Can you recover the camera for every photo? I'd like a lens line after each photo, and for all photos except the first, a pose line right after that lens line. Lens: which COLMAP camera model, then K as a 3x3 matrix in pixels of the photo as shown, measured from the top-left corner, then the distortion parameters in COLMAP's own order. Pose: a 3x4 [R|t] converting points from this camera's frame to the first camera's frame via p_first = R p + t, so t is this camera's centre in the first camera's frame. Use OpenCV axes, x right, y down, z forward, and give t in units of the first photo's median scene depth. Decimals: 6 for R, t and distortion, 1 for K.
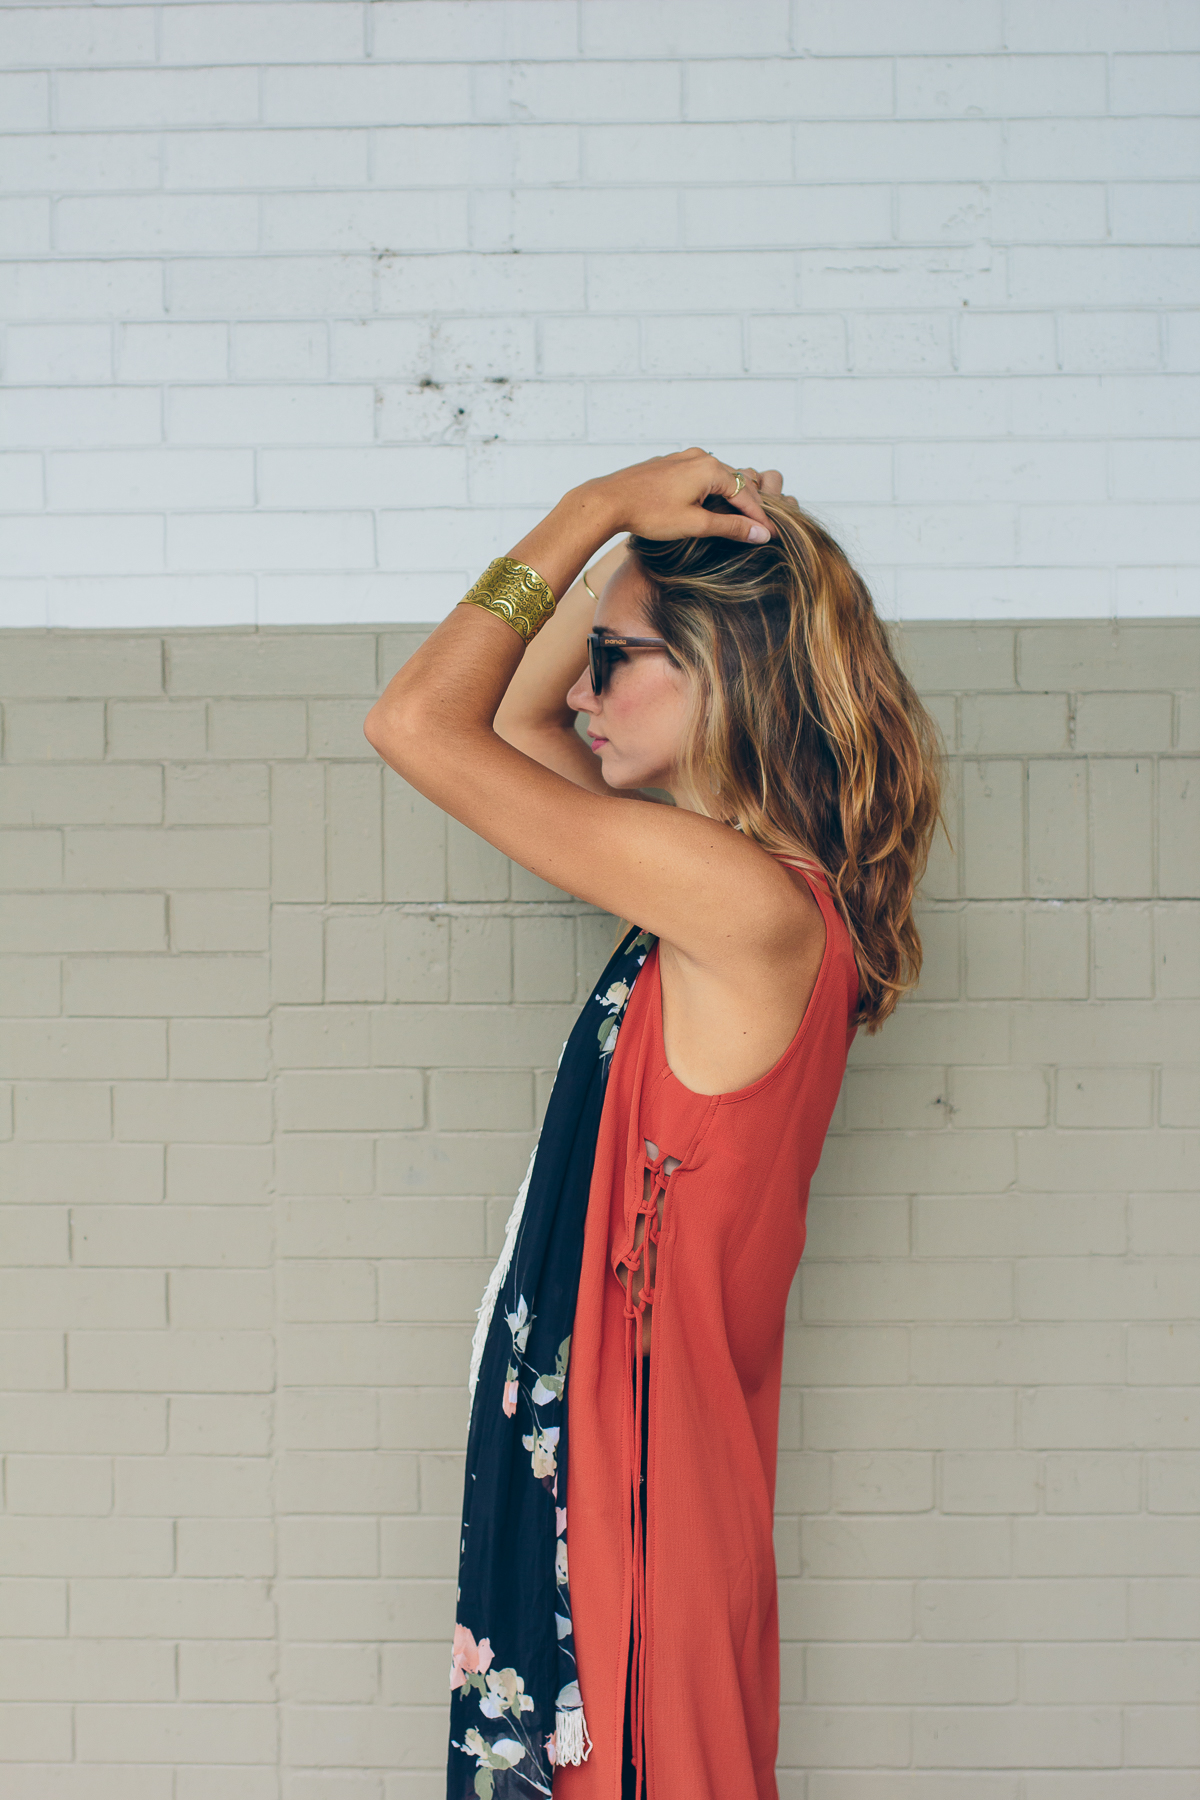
lens RADIAL K [[3225.8, 0, 601.8], [0, 3225.8, 890.5], [0, 0, 1]] dist [-0.079246, 0.000000]
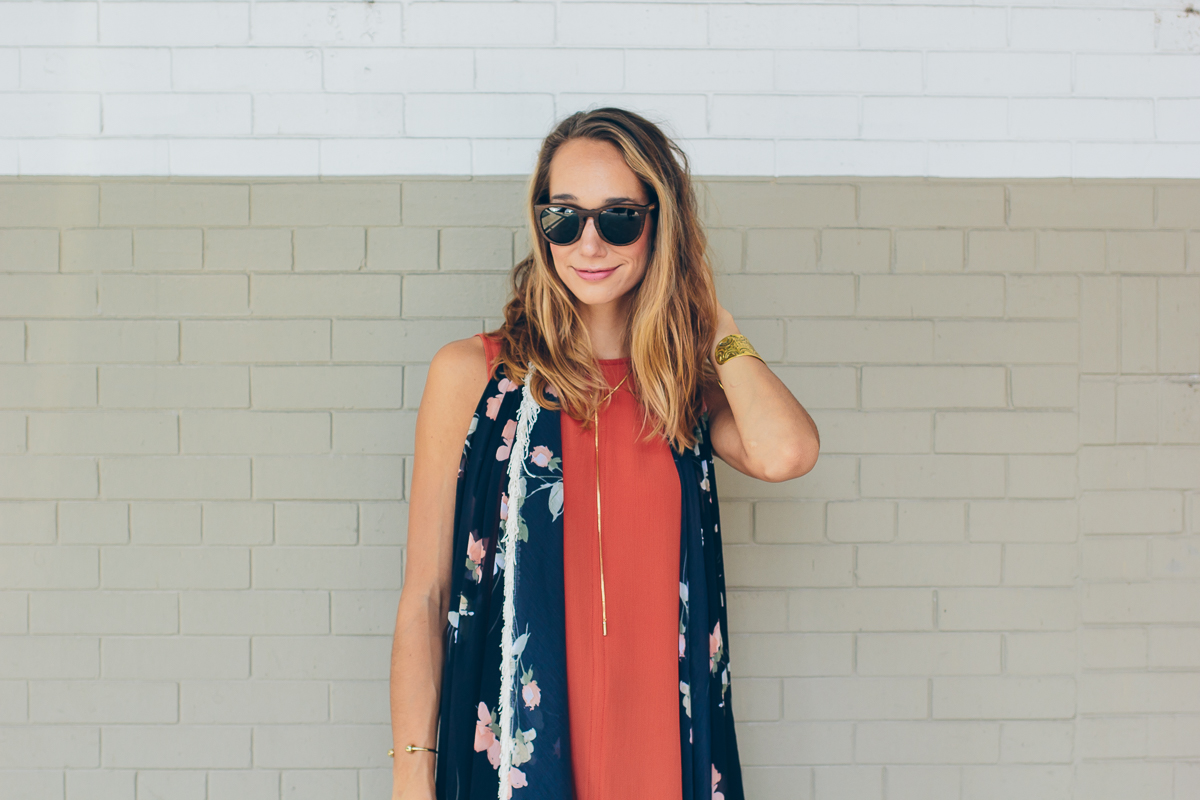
lens RADIAL K [[2150.6, 0, 596.5], [0, 2150.6, 350.8], [0, 0, 1]] dist [-0.079246, 0.000000]
pose [[0.996861, 0.005758, 0.078961, -0.388924], [-0.005572, 0.999981, -0.002569, -0.002591], [-0.078975, 0.002121, 0.996874, 0.077164]]
